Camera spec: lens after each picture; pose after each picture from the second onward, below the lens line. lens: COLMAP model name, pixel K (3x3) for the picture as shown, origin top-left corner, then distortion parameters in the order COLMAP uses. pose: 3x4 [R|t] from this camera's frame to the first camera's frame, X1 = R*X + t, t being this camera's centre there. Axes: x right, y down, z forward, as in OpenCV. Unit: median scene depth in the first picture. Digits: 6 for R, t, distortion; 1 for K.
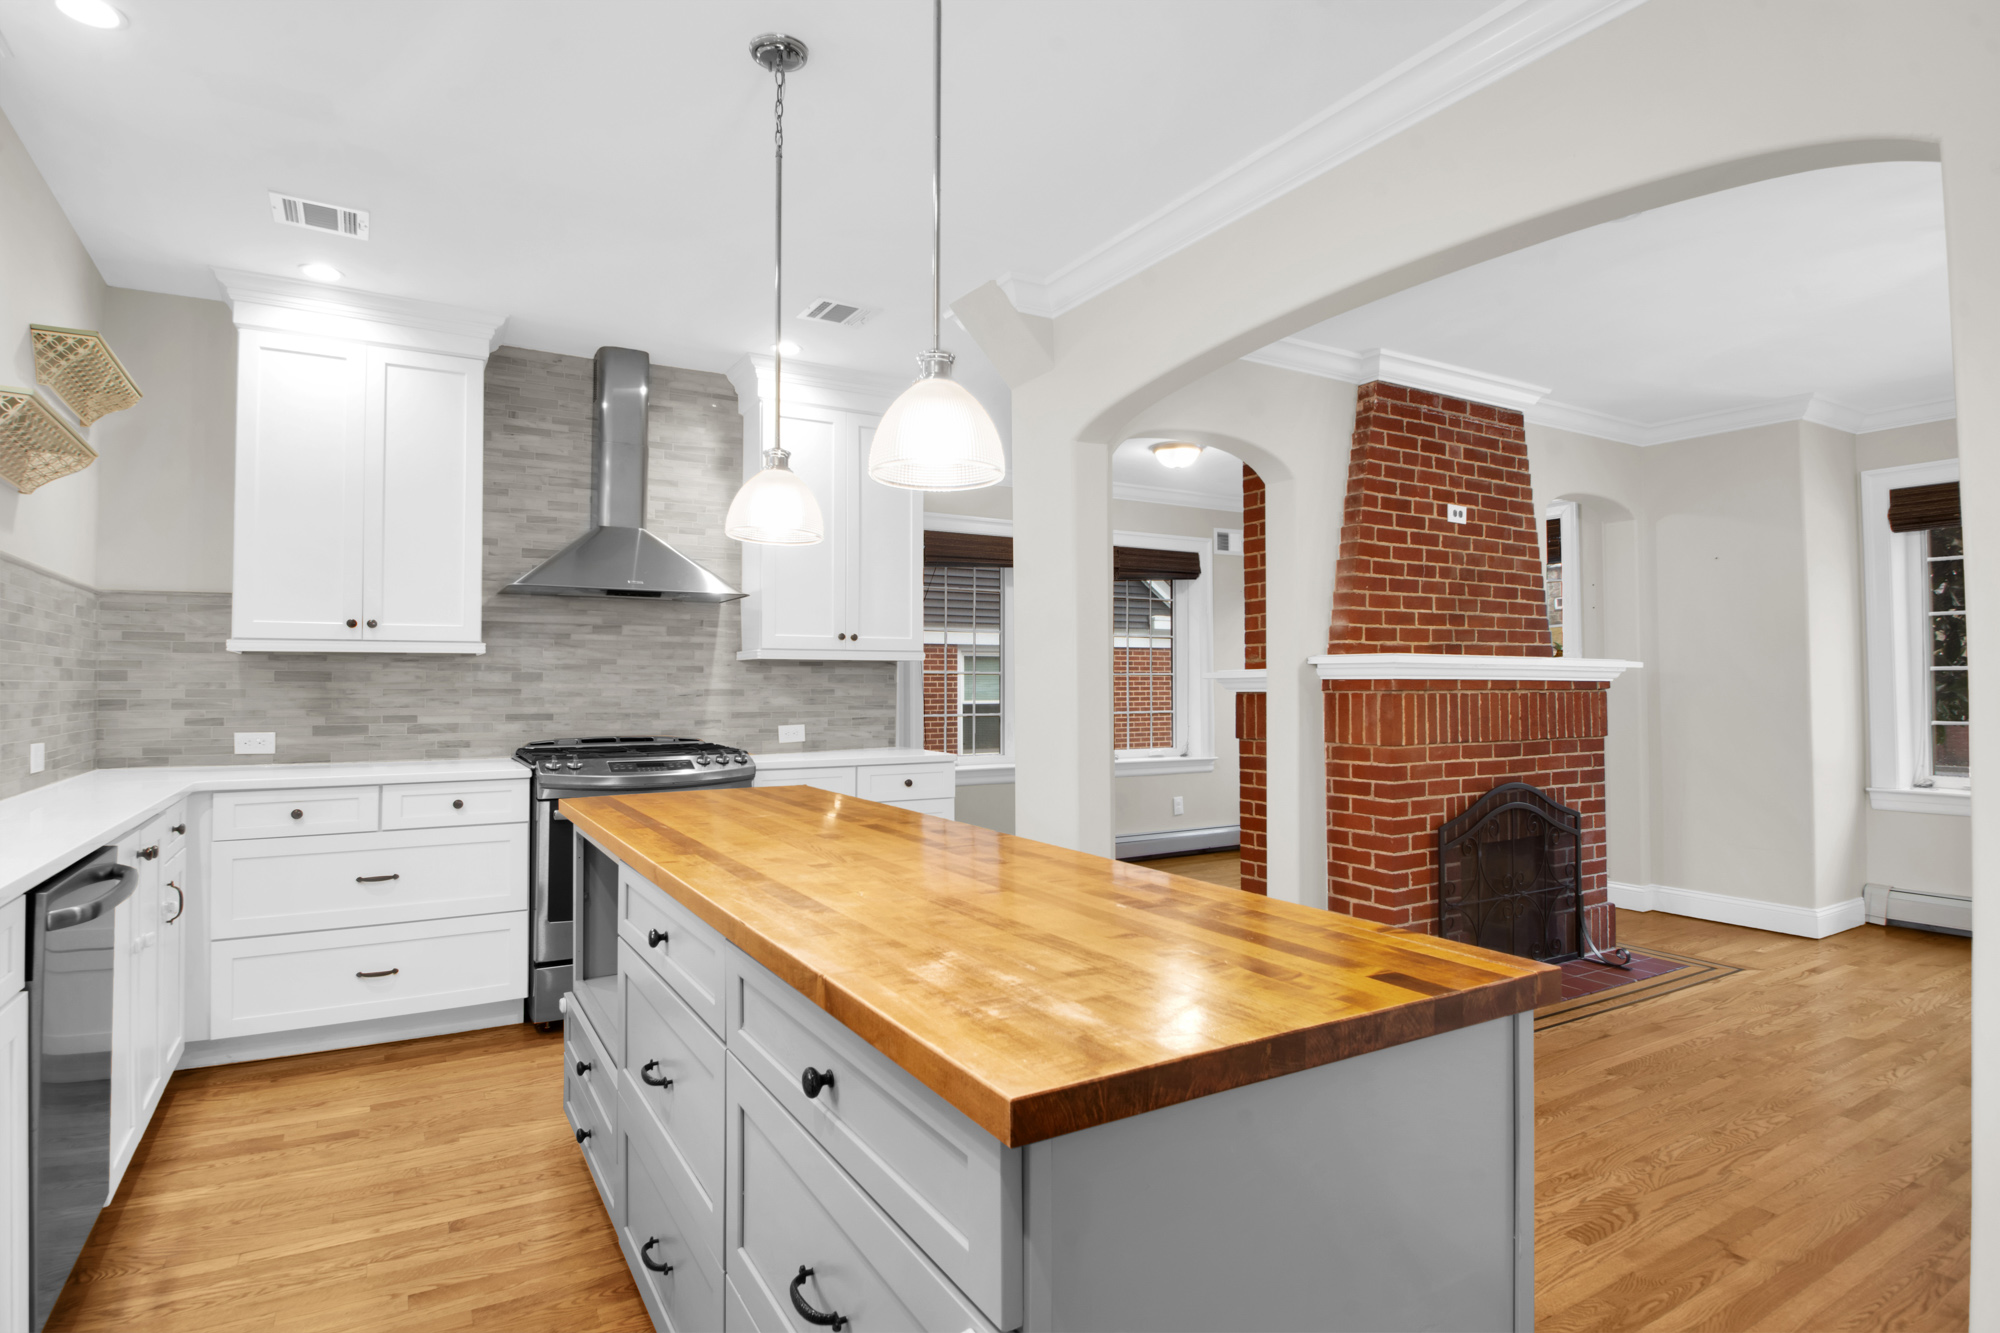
lens RADIAL K [[1045.1, 0, 1018.2], [0, 1045.1, 652.7], [0, 0, 1]] dist [-0.009173, -0.014219]
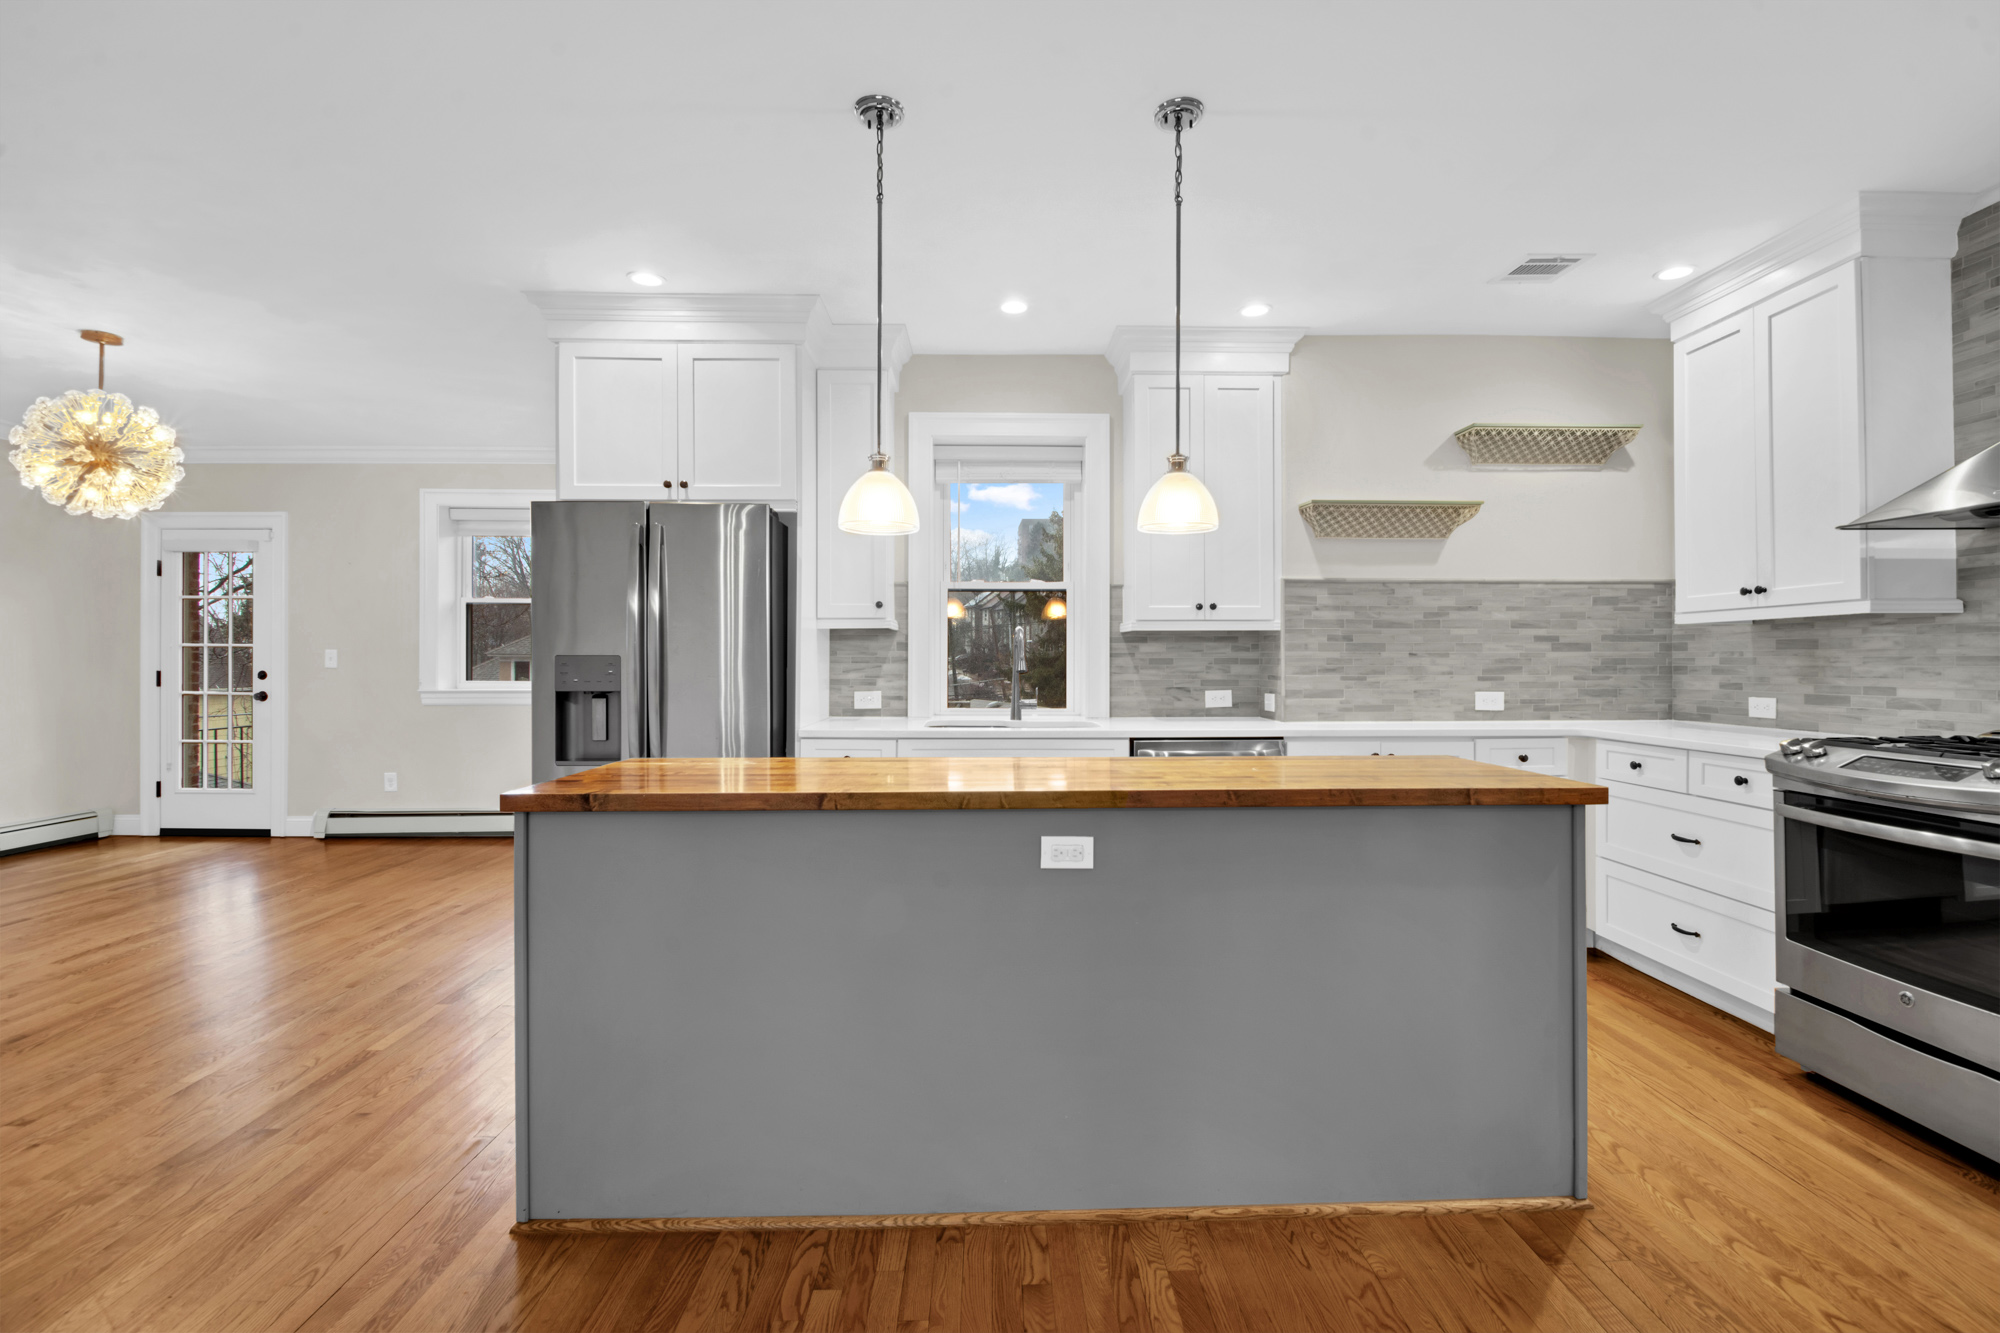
lens RADIAL K [[875.9, 0, 1007.6], [0, 875.9, 660.8], [0, 0, 1]] dist [0.002879, -0.010911]
pose [[-0.499261, 0.001109, -0.866451, 0.382055], [0.029563, 0.999439, -0.015755, 0.026580], [0.865947, -0.033481, -0.499014, 0.685418]]
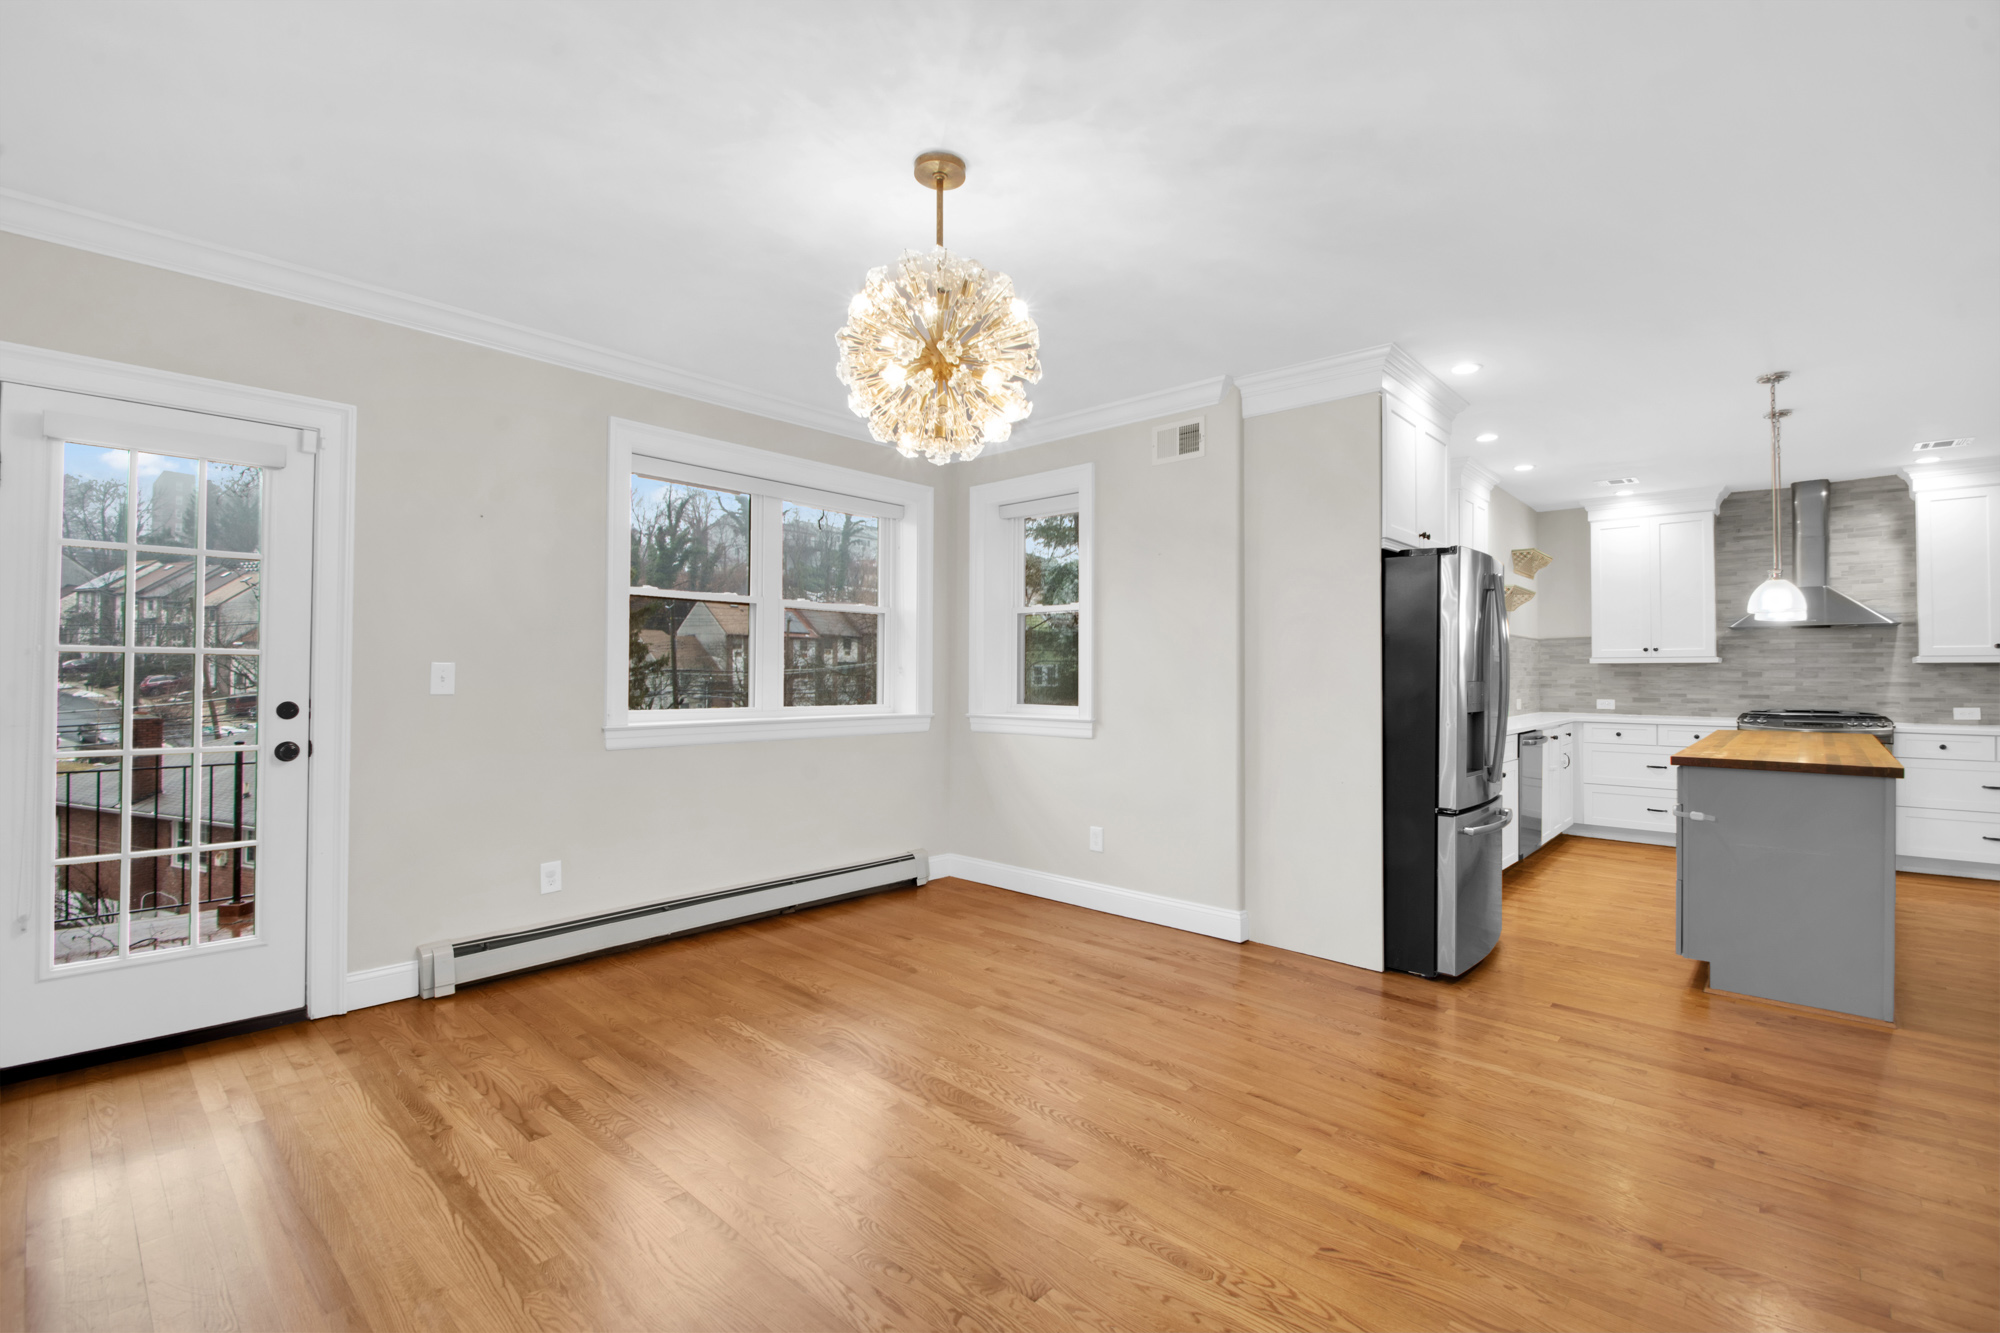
lens RADIAL K [[875.9, 0, 1009.0], [0, 875.9, 659.9], [0, 0, 1]] dist [0.002879, -0.010911]
pose [[0.280560, -0.011890, -0.959763, 0.620209], [0.026772, 0.999631, -0.004558, -0.029203], [0.959463, -0.024416, 0.280774, -0.661057]]
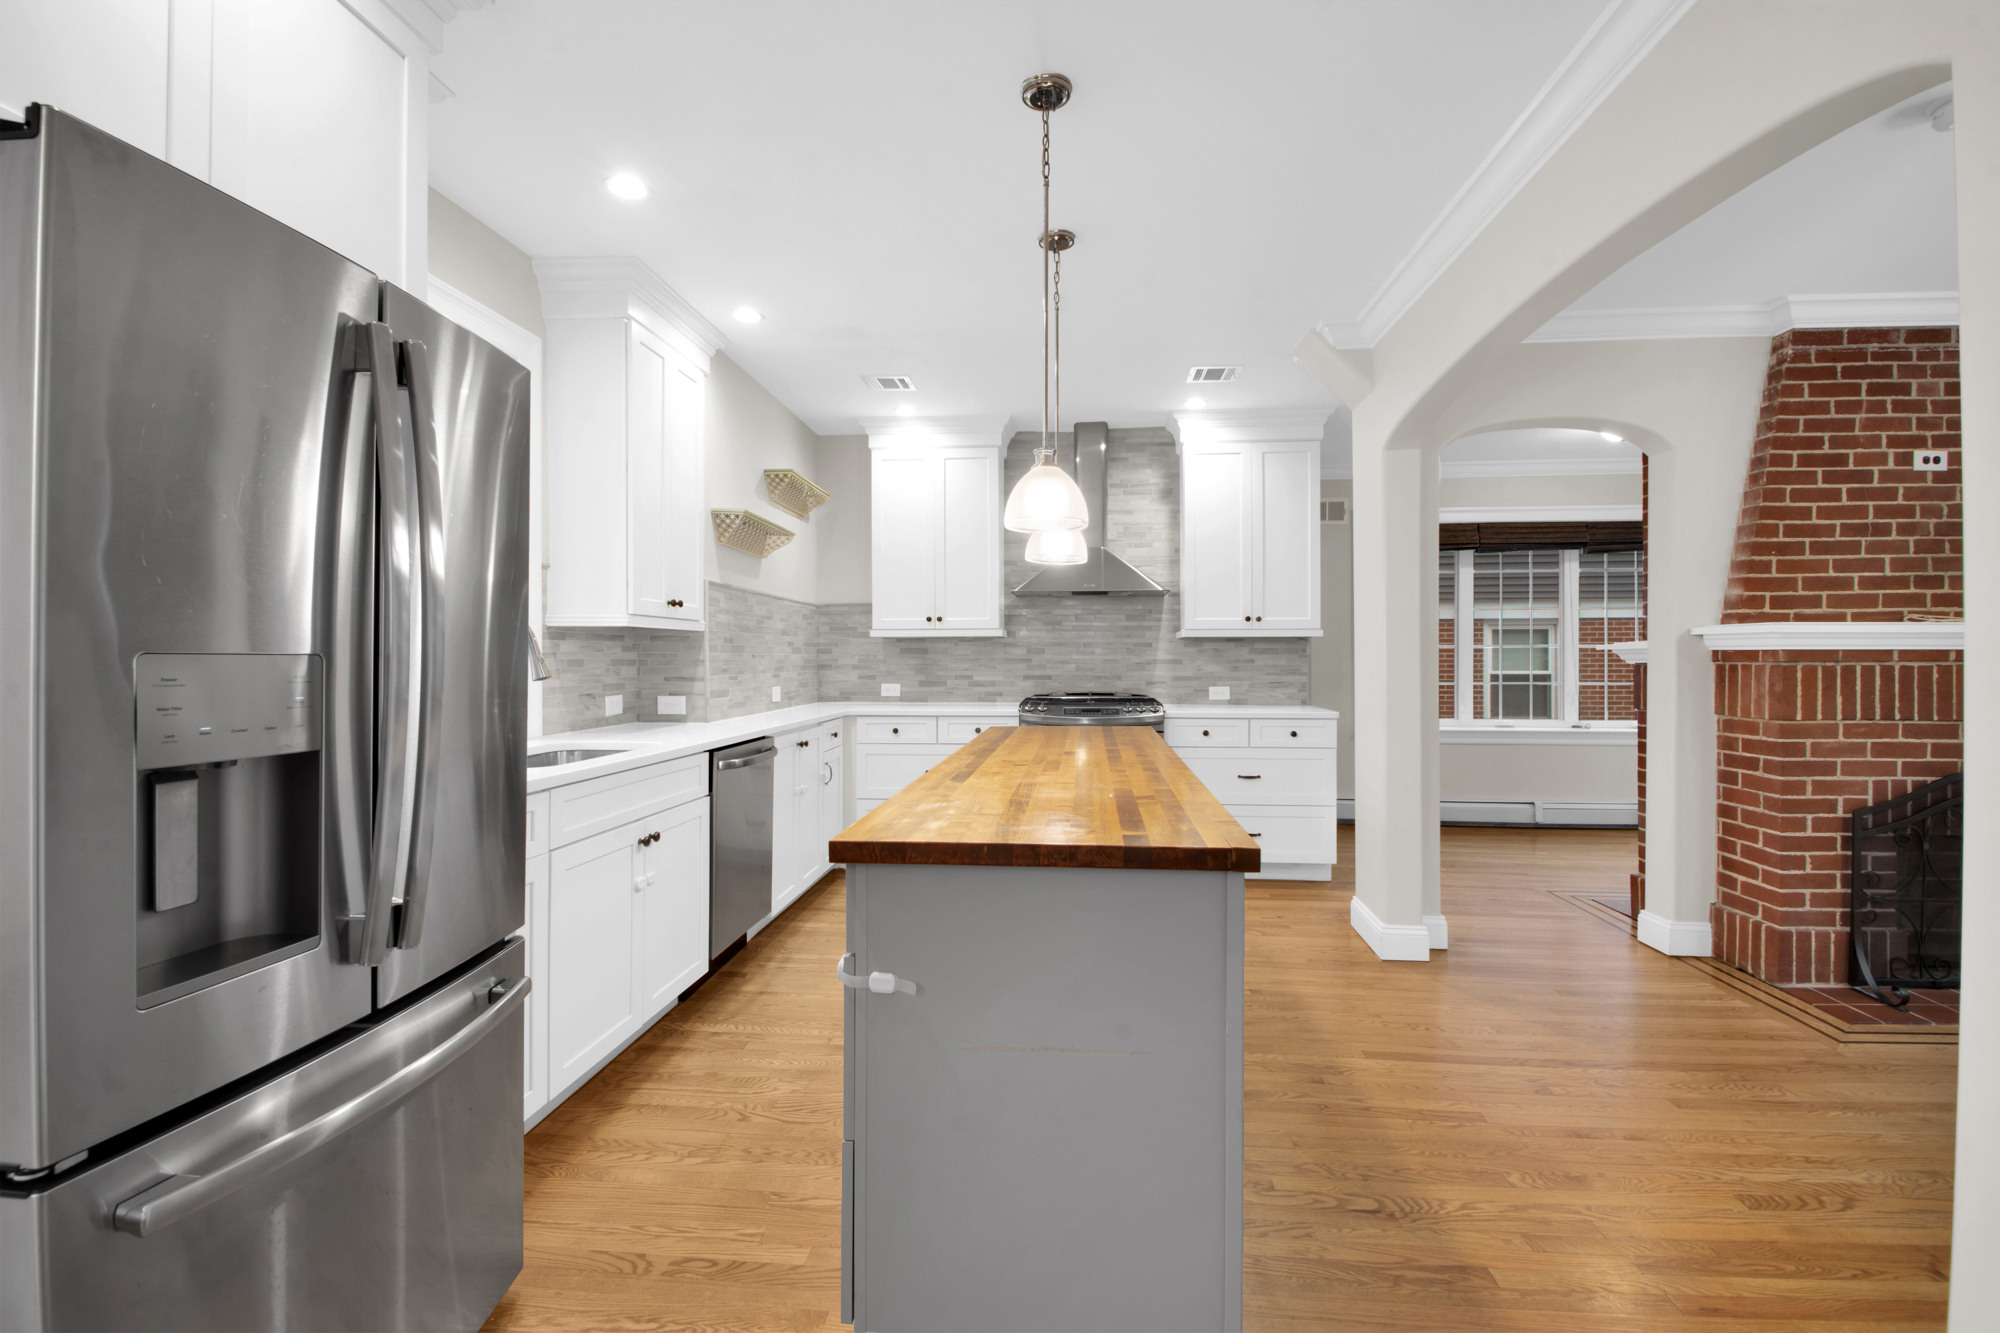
lens RADIAL K [[875.9, 0, 1011.1], [0, 875.9, 657.3], [0, 0, 1]] dist [0.002879, -0.010911]
pose [[0.808707, 0.000475, -0.588211, 0.247436], [0.018238, 0.999499, 0.025882, -0.001032], [0.587929, -0.031659, 0.808293, -0.049803]]
